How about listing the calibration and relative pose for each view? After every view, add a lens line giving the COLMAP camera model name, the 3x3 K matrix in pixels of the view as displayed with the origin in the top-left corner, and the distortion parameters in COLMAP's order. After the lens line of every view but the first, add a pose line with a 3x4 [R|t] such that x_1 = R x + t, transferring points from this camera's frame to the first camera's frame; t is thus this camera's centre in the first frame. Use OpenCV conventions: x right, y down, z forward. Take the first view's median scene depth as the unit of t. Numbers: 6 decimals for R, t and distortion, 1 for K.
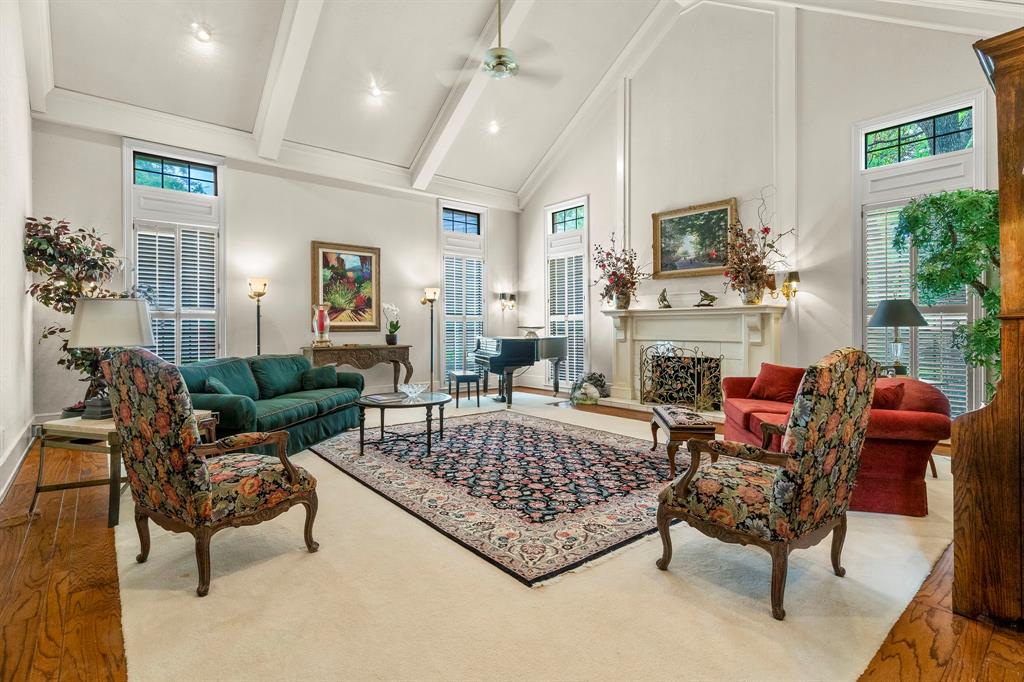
lens RADIAL K [[480.4, 0, 512.7], [0, 480.4, 331.3], [0, 0, 1]] dist [-0.001703, -0.000535]
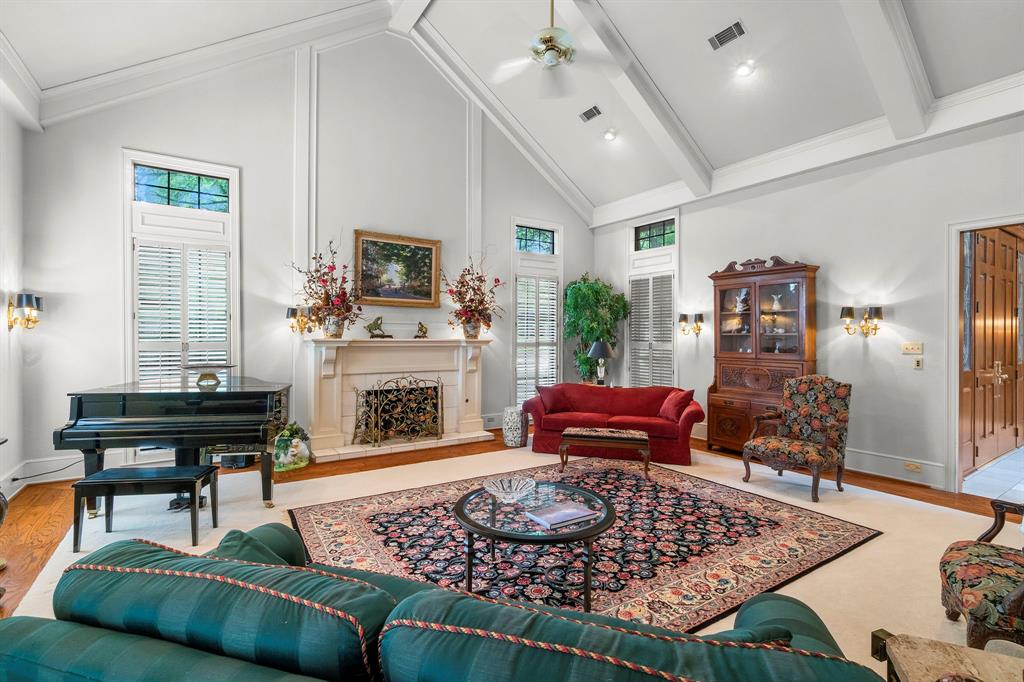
lens RADIAL K [[460.8, 0, 512.0], [0, 460.8, 341.0], [0, 0, 1]] dist [0.003157, 0.000217]
pose [[0.131247, -0.006448, 0.991329, -0.590303], [0.000346, 0.999979, 0.006458, -0.052987], [-0.991350, -0.000505, 0.131246, 0.703243]]
